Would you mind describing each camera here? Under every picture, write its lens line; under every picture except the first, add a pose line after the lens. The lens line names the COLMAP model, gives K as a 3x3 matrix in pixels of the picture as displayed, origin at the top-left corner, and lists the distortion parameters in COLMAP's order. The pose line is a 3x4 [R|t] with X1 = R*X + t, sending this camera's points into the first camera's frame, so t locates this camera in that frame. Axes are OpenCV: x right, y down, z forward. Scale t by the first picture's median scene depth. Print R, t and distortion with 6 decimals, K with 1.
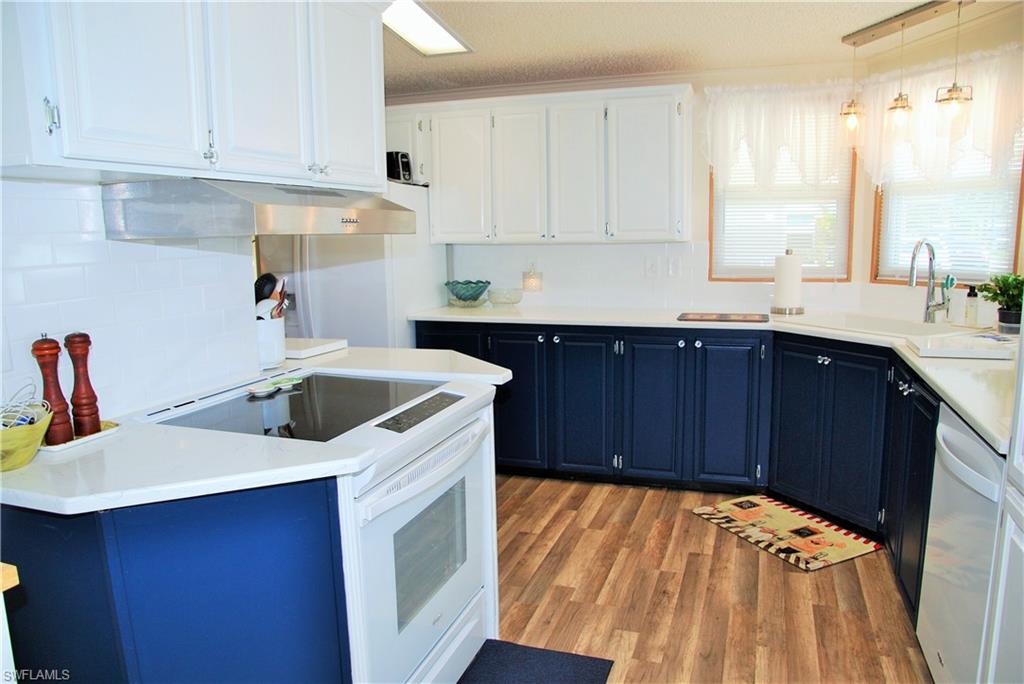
lens RADIAL K [[725.5, 0, 515.9], [0, 725.5, 352.2], [0, 0, 1]] dist [-0.128106, 0.072886]
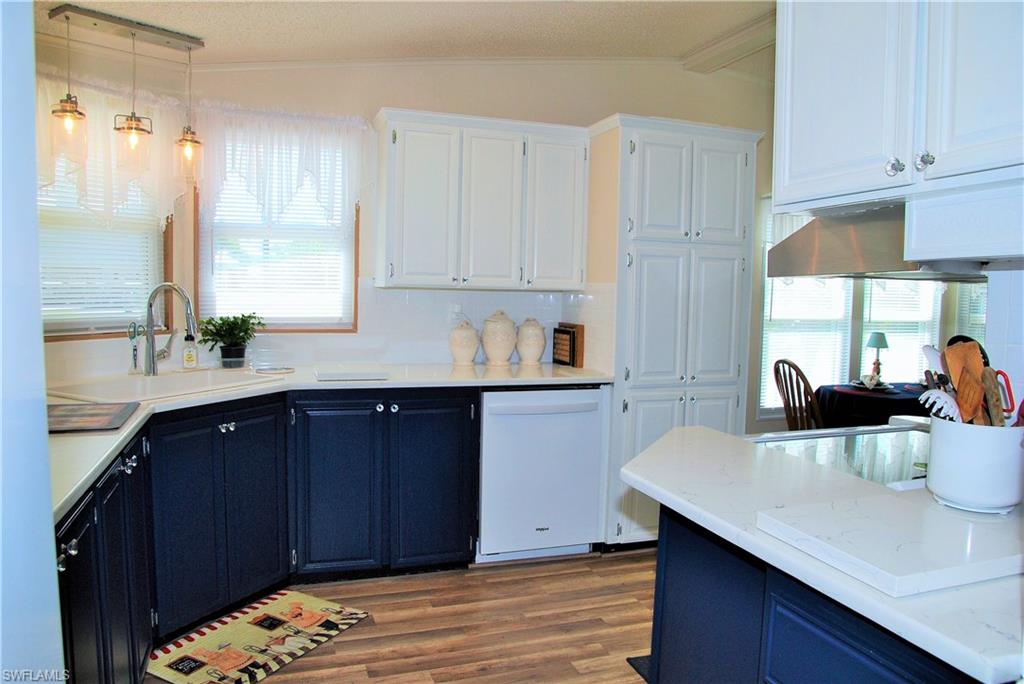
lens RADIAL K [[725.5, 0, 515.9], [0, 725.5, 352.2], [0, 0, 1]] dist [-0.128106, 0.072886]
pose [[-0.622472, -0.066280, 0.779831, -0.427214], [0.113837, 0.978143, 0.174002, -0.183430], [-0.774319, 0.197085, -0.601322, 1.222254]]
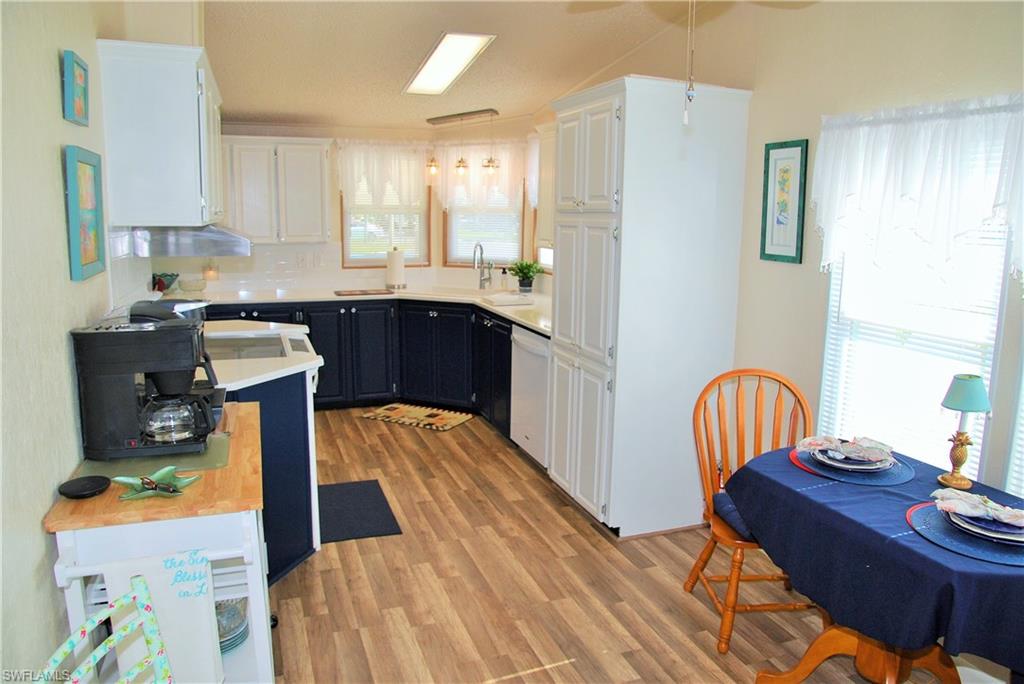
lens RADIAL K [[725.5, 0, 515.9], [0, 725.5, 352.2], [0, 0, 1]] dist [-0.128106, 0.072886]
pose [[0.775602, -0.091774, 0.624515, -0.509837], [0.075201, 0.995762, 0.052934, 0.025937], [-0.626726, 0.005908, 0.779217, -0.482862]]
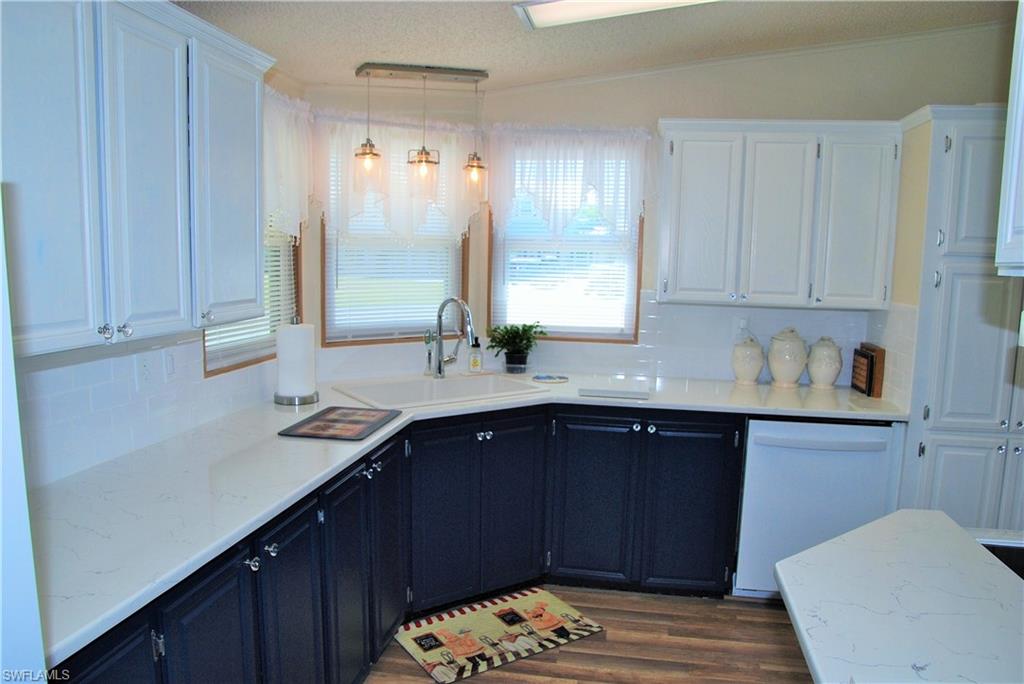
lens RADIAL K [[725.5, 0, 515.9], [0, 725.5, 352.2], [0, 0, 1]] dist [-0.128106, 0.072886]
pose [[-0.158102, -0.118542, 0.980281, -0.473219], [0.140315, 0.979996, 0.141138, -0.220098], [-0.977402, 0.159863, -0.138306, 1.071136]]
